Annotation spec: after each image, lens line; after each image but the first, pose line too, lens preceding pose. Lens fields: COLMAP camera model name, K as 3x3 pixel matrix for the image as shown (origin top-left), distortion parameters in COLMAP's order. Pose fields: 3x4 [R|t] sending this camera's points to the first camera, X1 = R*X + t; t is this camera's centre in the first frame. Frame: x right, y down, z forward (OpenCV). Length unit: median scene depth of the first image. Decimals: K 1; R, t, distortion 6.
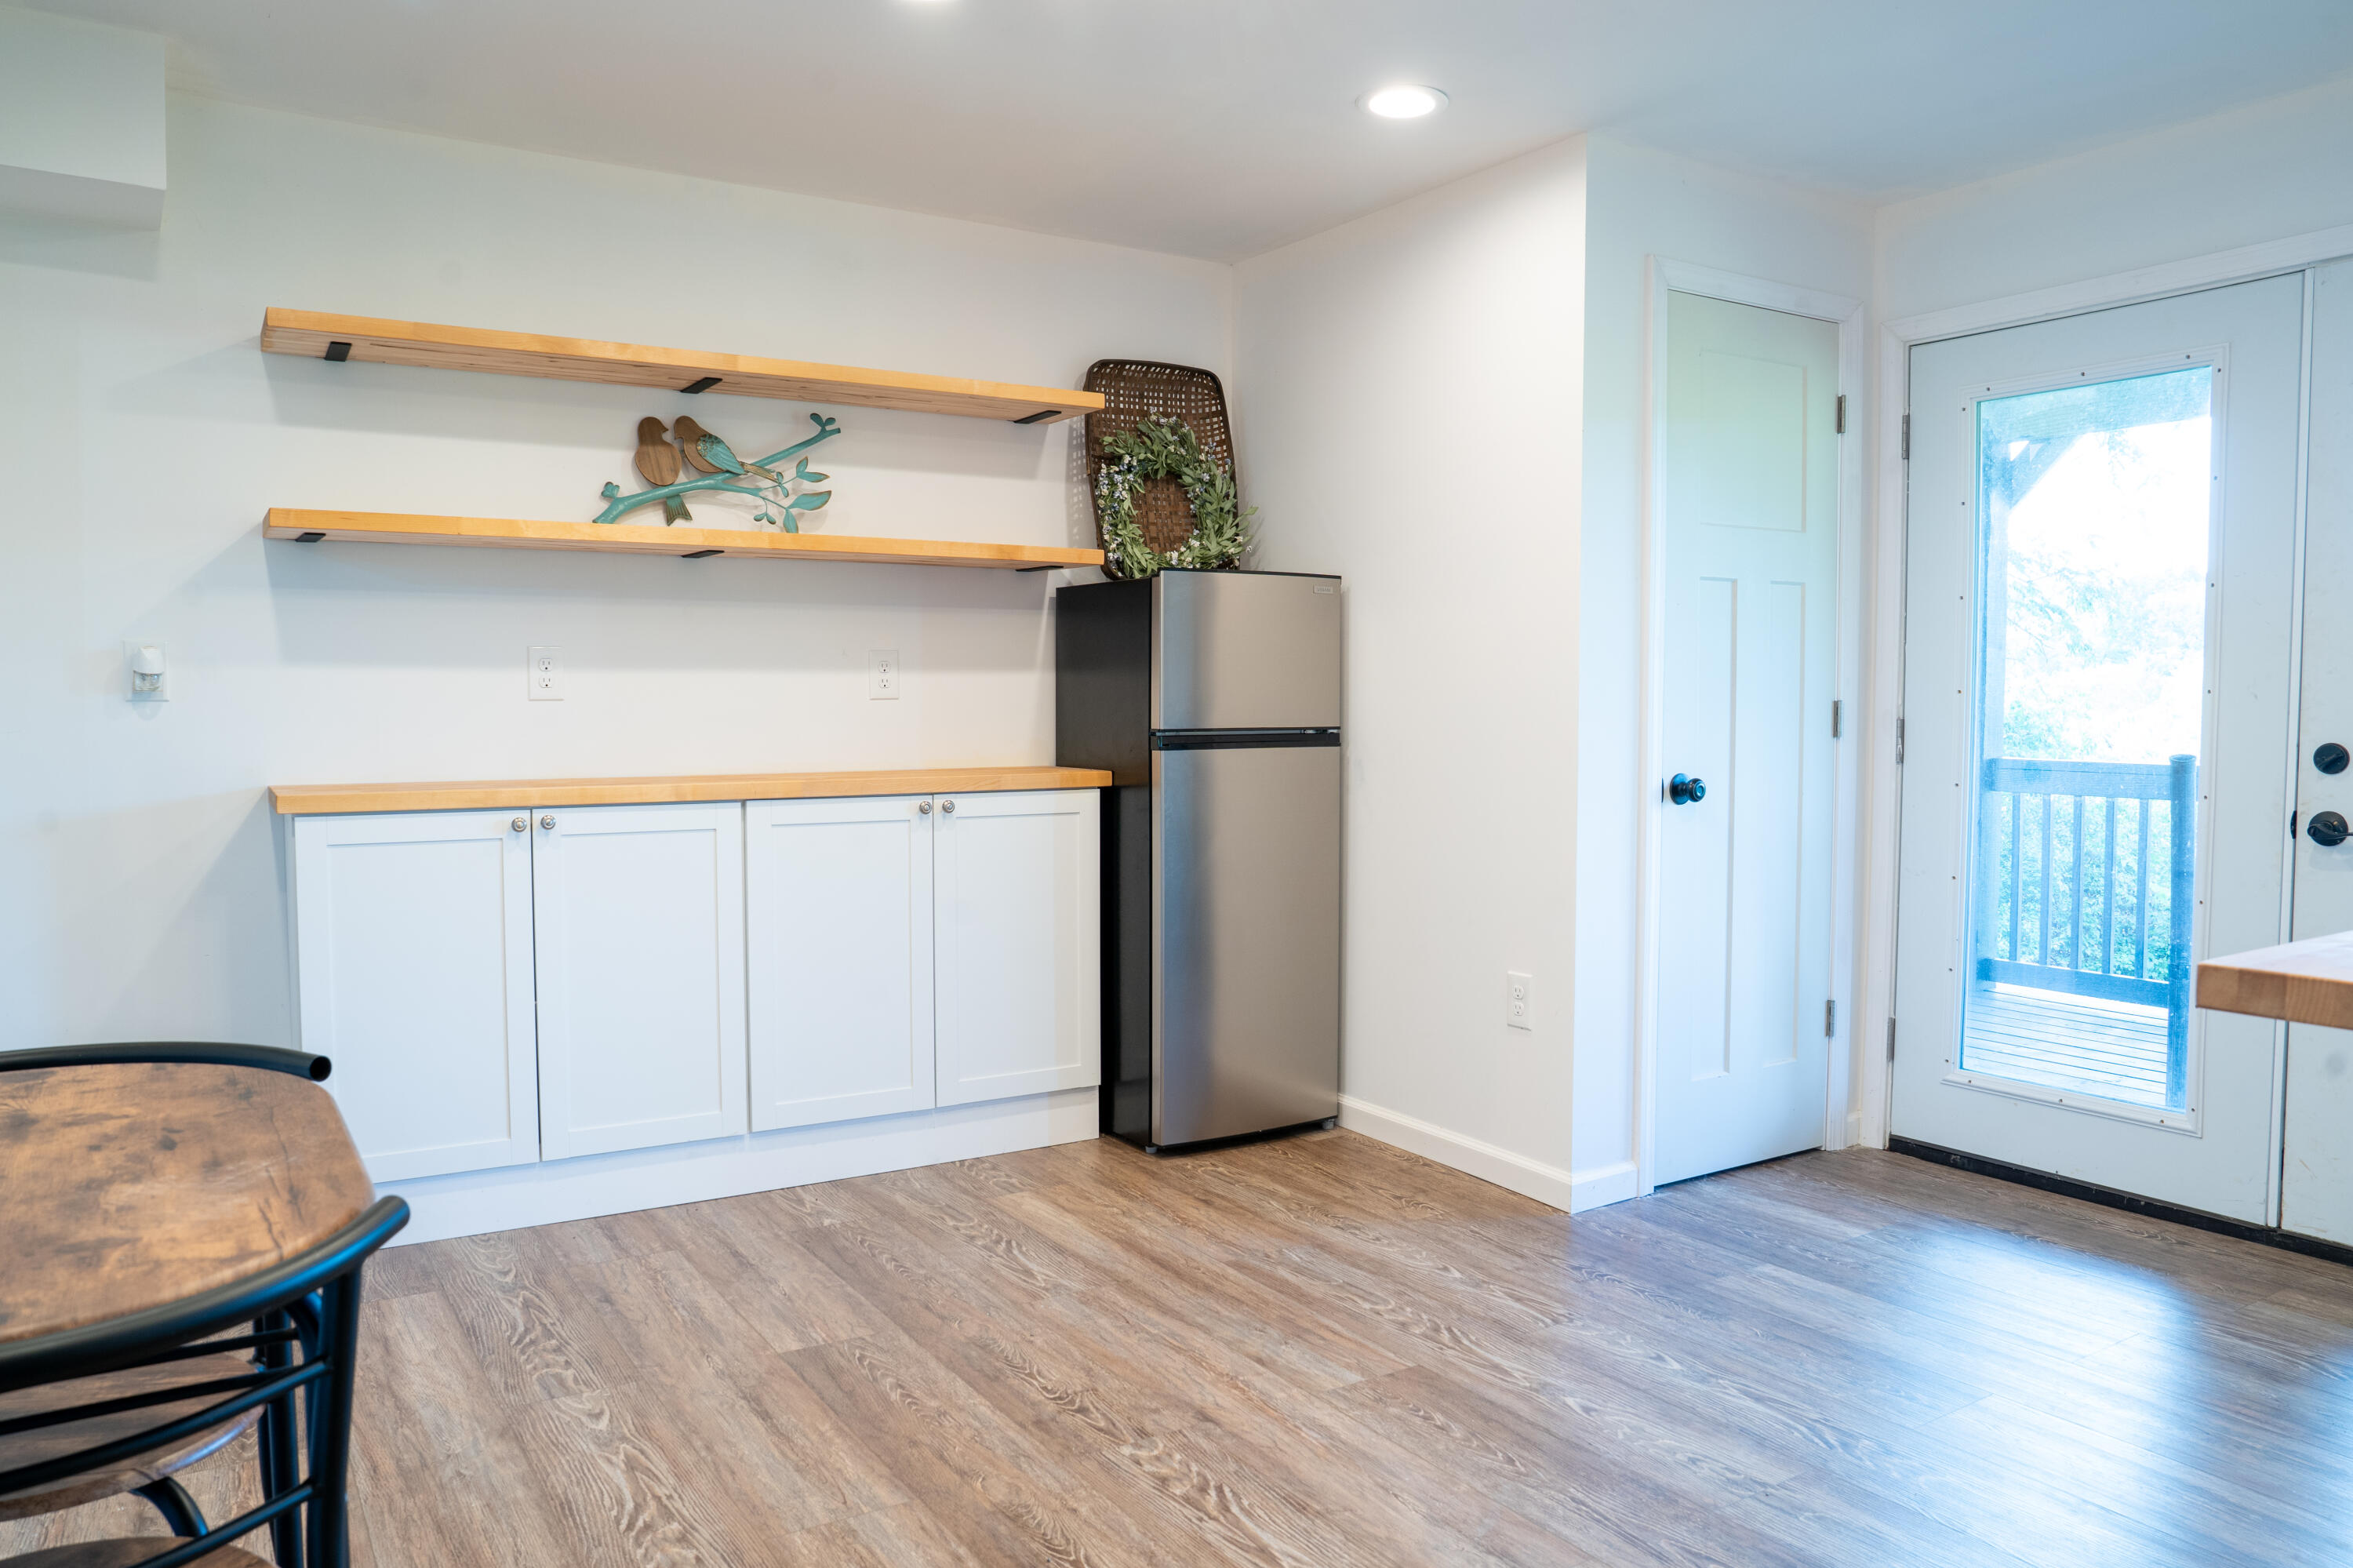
lens RADIAL K [[1622.2, 0, 1176.5], [0, 1622.2, 784.0], [0, 0, 1]] dist [-0.113873, 0.092942]
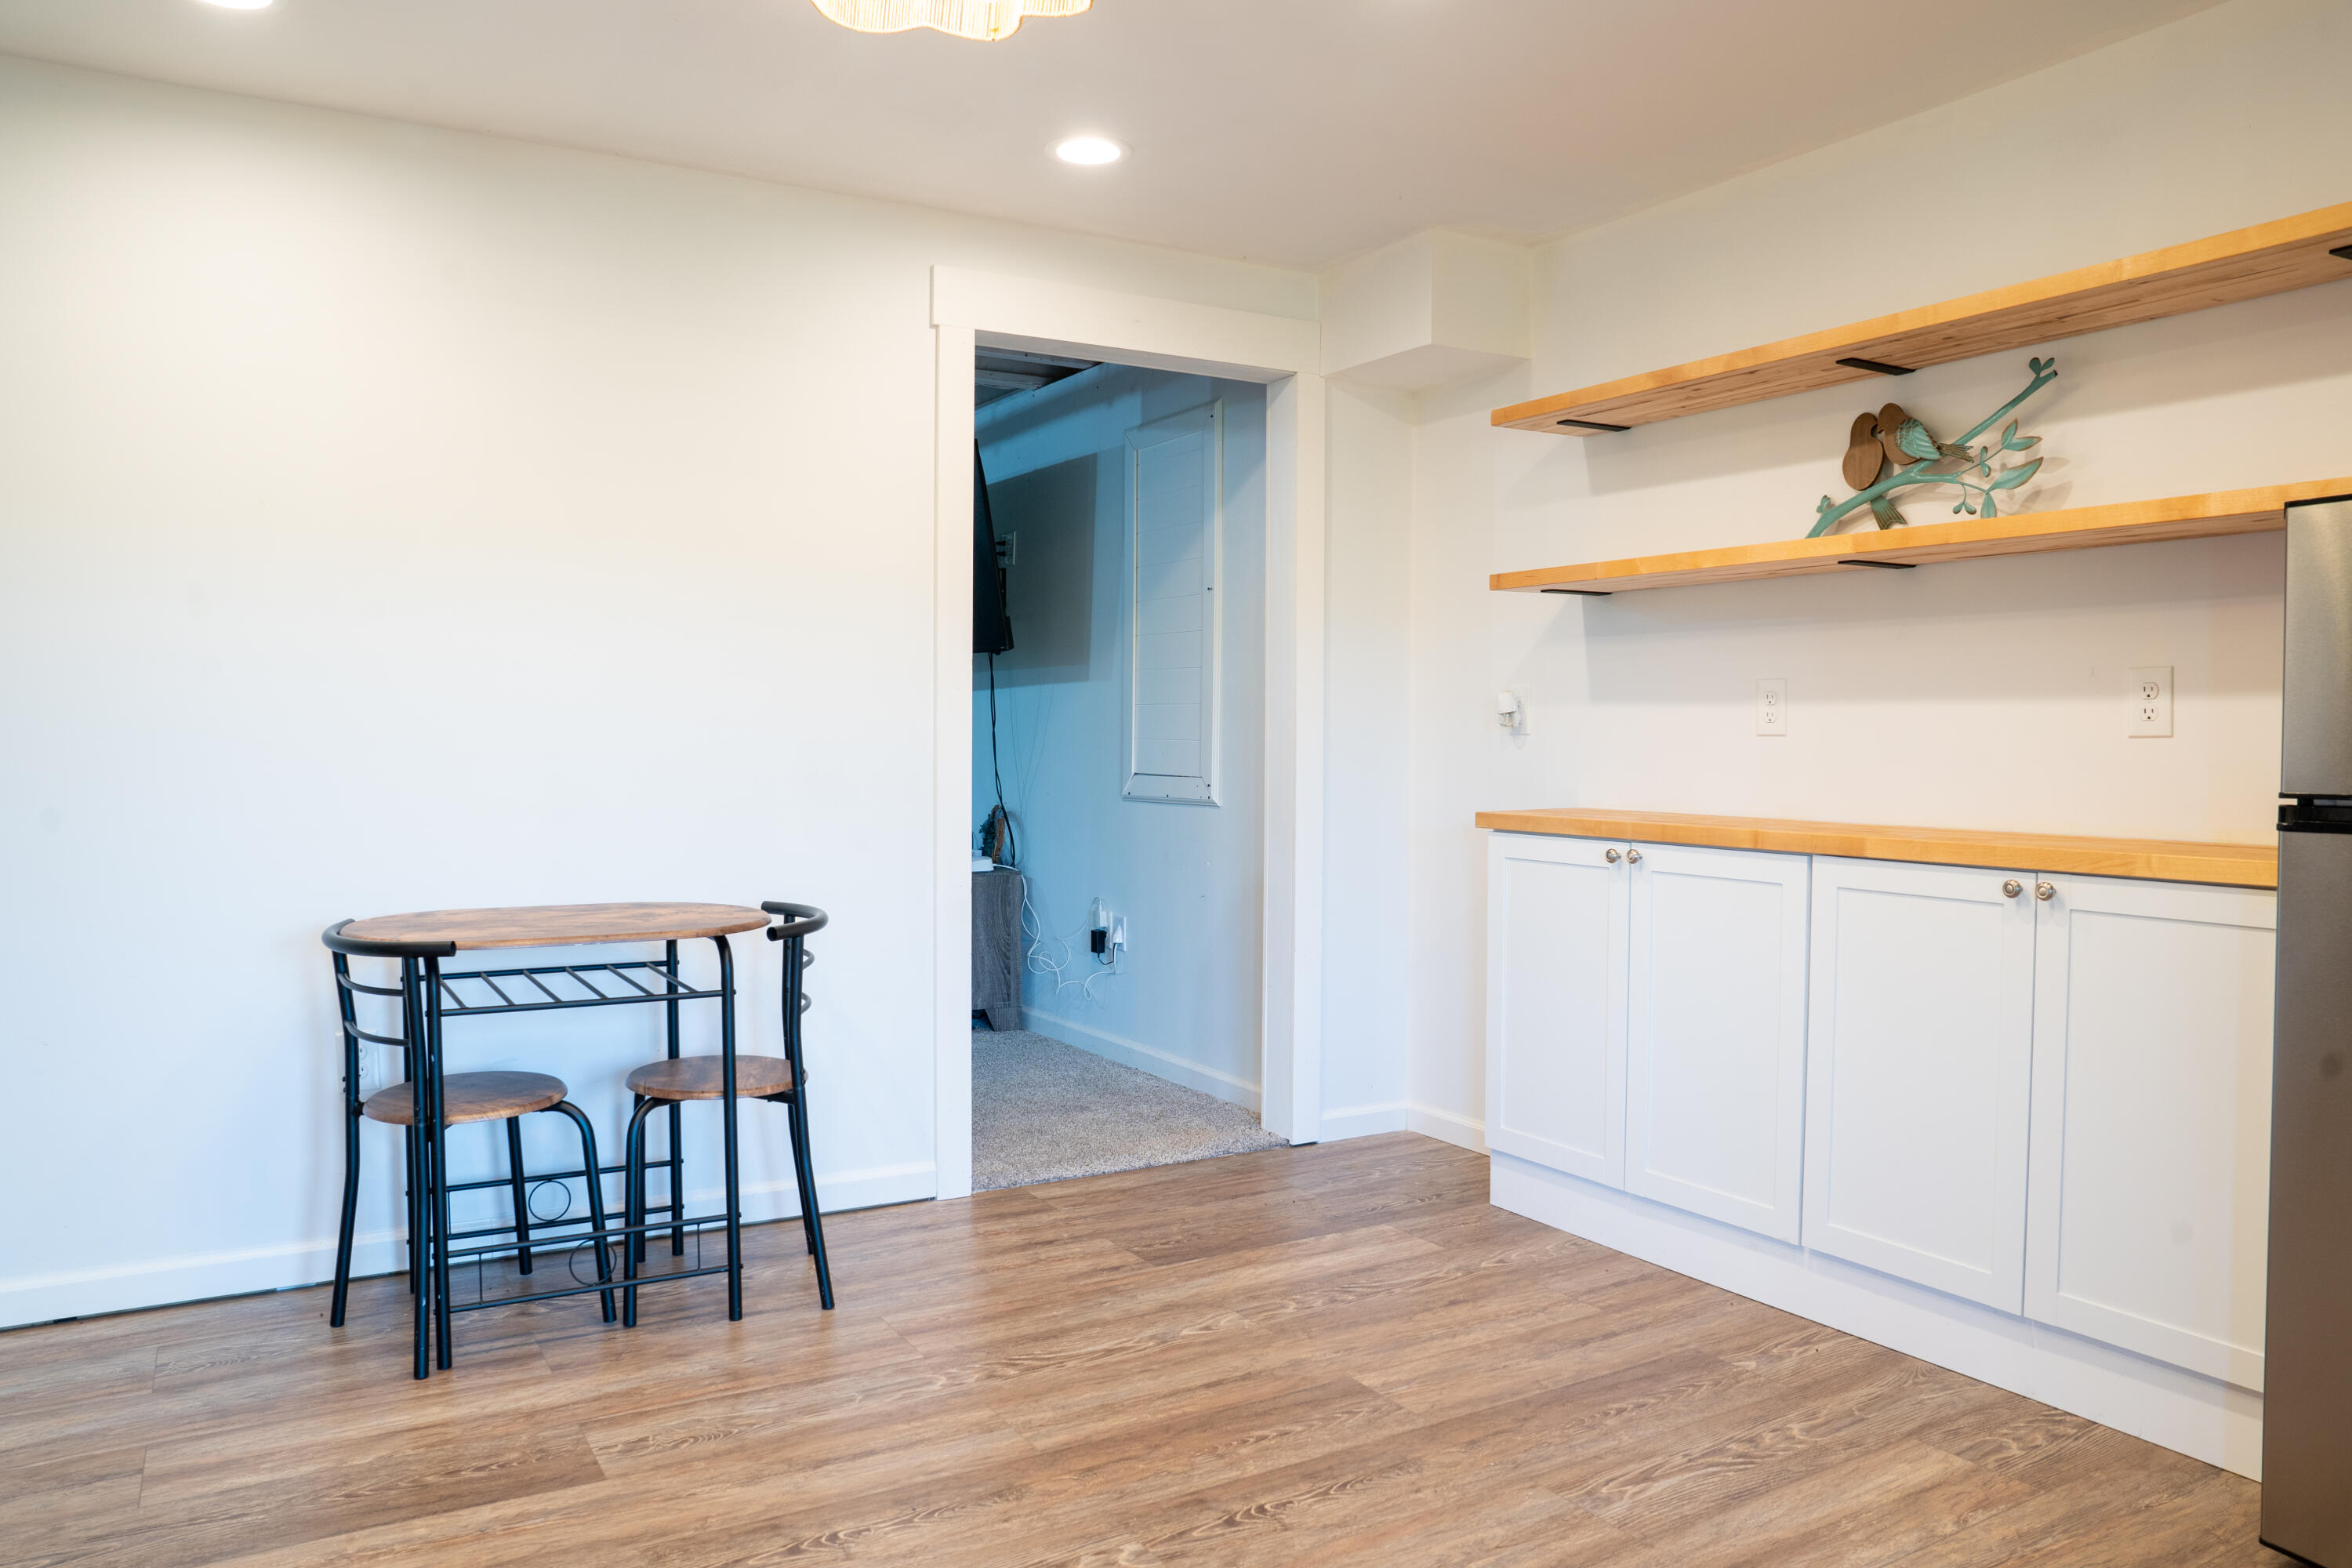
lens RADIAL K [[1621.4, 0, 1176.0], [0, 1621.4, 784.0], [0, 0, 1]] dist [-0.113873, 0.092942]
pose [[-0.026474, 0.029592, -0.999211, 0.596578], [-0.057288, 0.997874, 0.031070, -0.034574], [0.998007, 0.058066, -0.024723, 0.703884]]
